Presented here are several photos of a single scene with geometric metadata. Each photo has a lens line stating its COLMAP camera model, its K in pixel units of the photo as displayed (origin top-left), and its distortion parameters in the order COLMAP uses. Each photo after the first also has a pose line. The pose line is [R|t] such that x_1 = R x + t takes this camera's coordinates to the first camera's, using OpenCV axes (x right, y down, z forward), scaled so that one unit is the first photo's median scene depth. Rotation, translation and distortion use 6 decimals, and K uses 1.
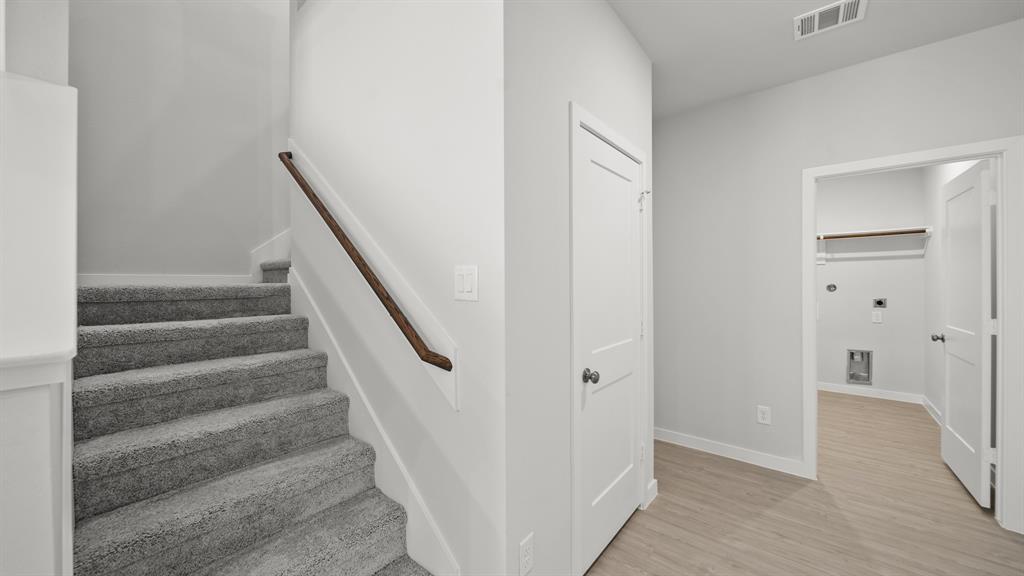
lens RADIAL K [[366.6, 0, 511.1], [0, 366.6, 286.5], [0, 0, 1]] dist [0.004674, 0.000274]
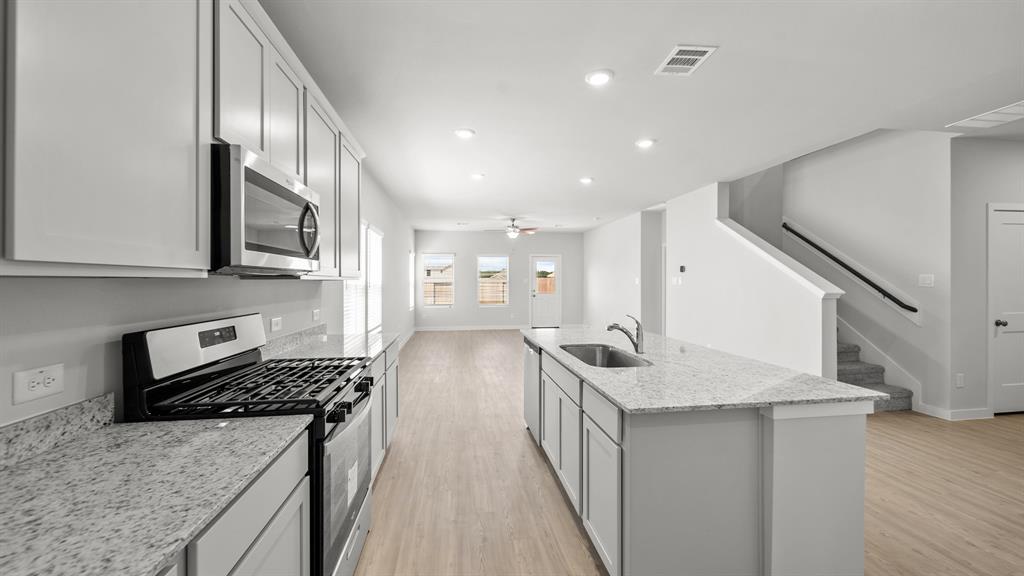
lens RADIAL K [[366.6, 0, 512.5], [0, 366.6, 281.3], [0, 0, 1]] dist [0.004674, 0.000274]
pose [[0.741237, 0.004076, -0.671231, -0.475397], [-0.004878, 0.999988, 0.000686, 0.005038], [0.671225, 0.002765, 0.741248, -2.656845]]
